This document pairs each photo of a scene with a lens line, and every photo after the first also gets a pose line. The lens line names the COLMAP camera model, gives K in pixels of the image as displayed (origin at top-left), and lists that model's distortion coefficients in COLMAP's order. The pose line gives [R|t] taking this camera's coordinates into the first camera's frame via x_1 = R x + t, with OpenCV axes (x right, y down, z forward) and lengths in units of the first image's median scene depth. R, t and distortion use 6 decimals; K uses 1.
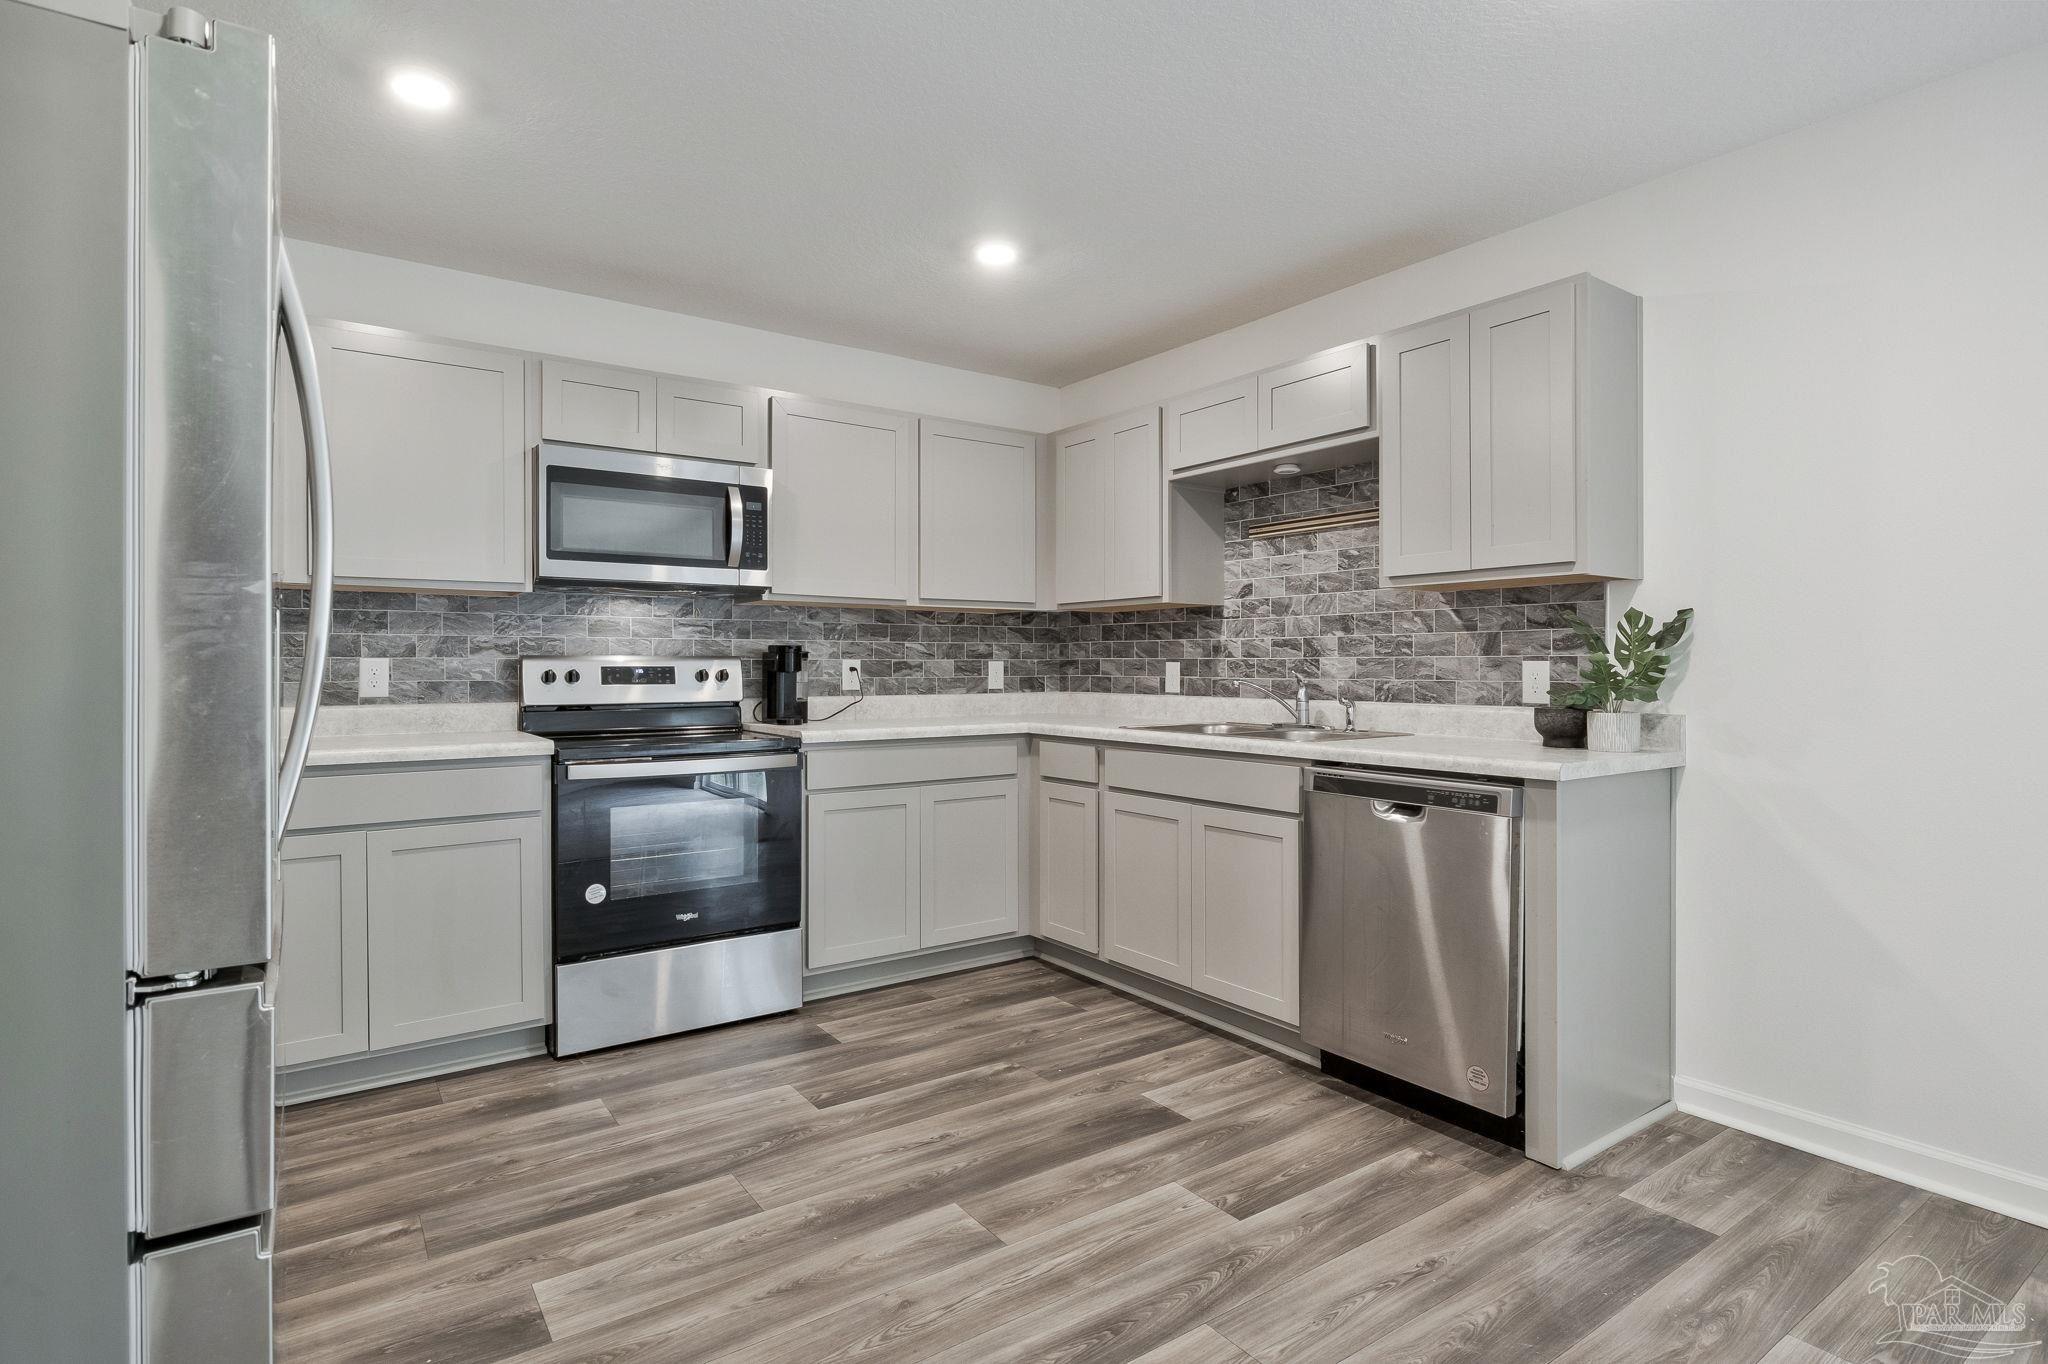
lens RADIAL K [[1041.8, 0, 1024.0], [0, 1041.8, 682.0], [0, 0, 1]] dist [-0.004334, -0.001064]
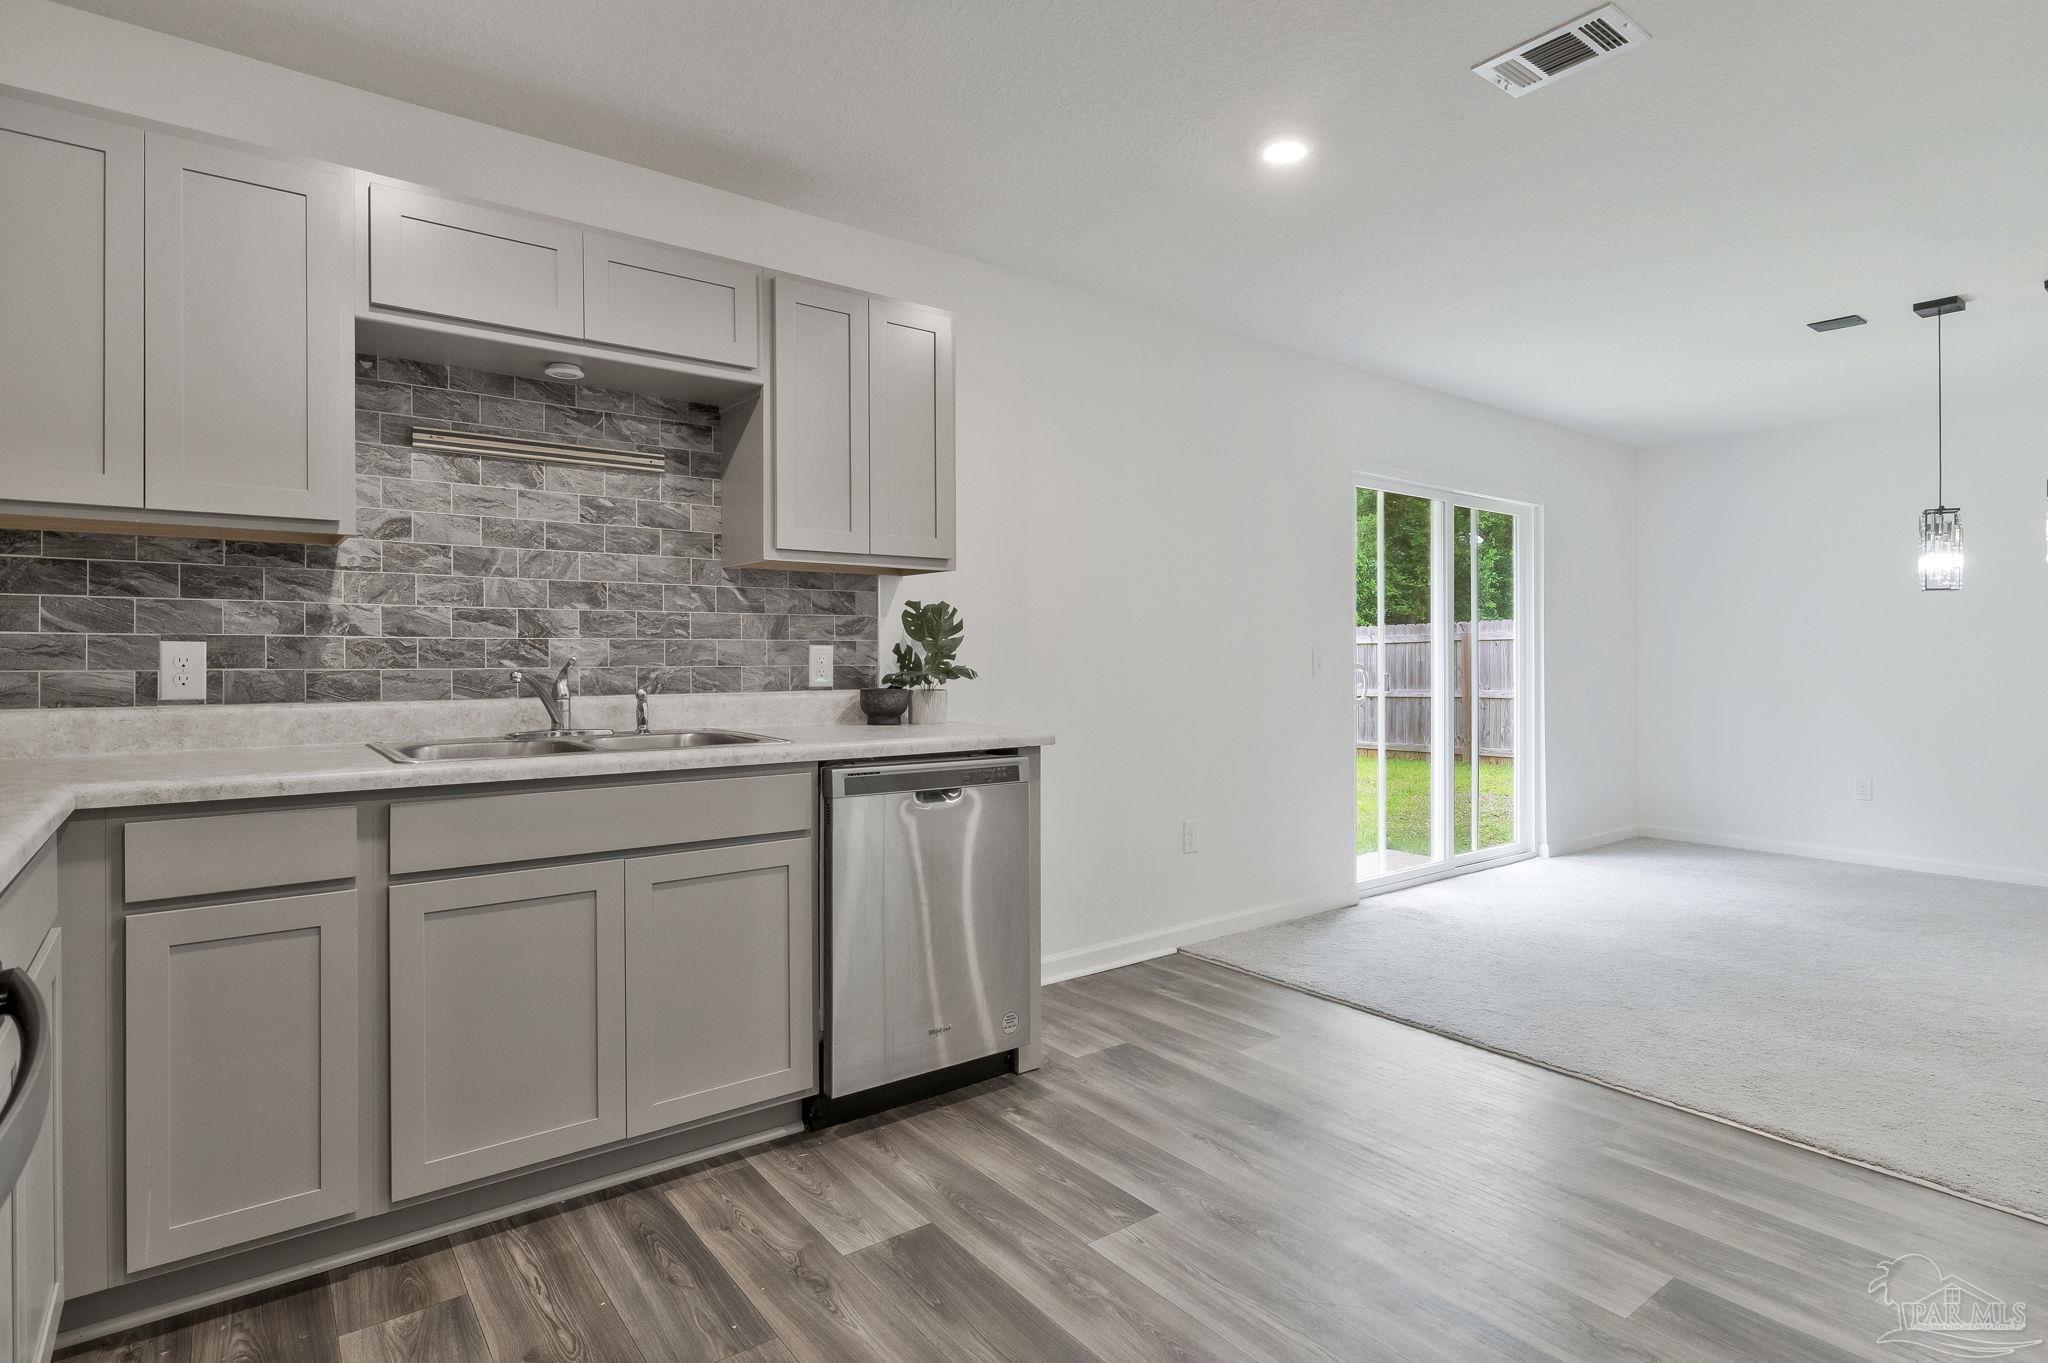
lens RADIAL K [[1089.0, 0, 1041.8], [0, 1089.0, 655.6], [0, 0, 1]] dist [-0.004165, -0.000469]
pose [[-0.064264, -0.007815, 0.997902, -0.508774], [0.010583, 0.999908, 0.008512, -0.014508], [-0.997877, 0.011108, -0.064175, 0.730230]]
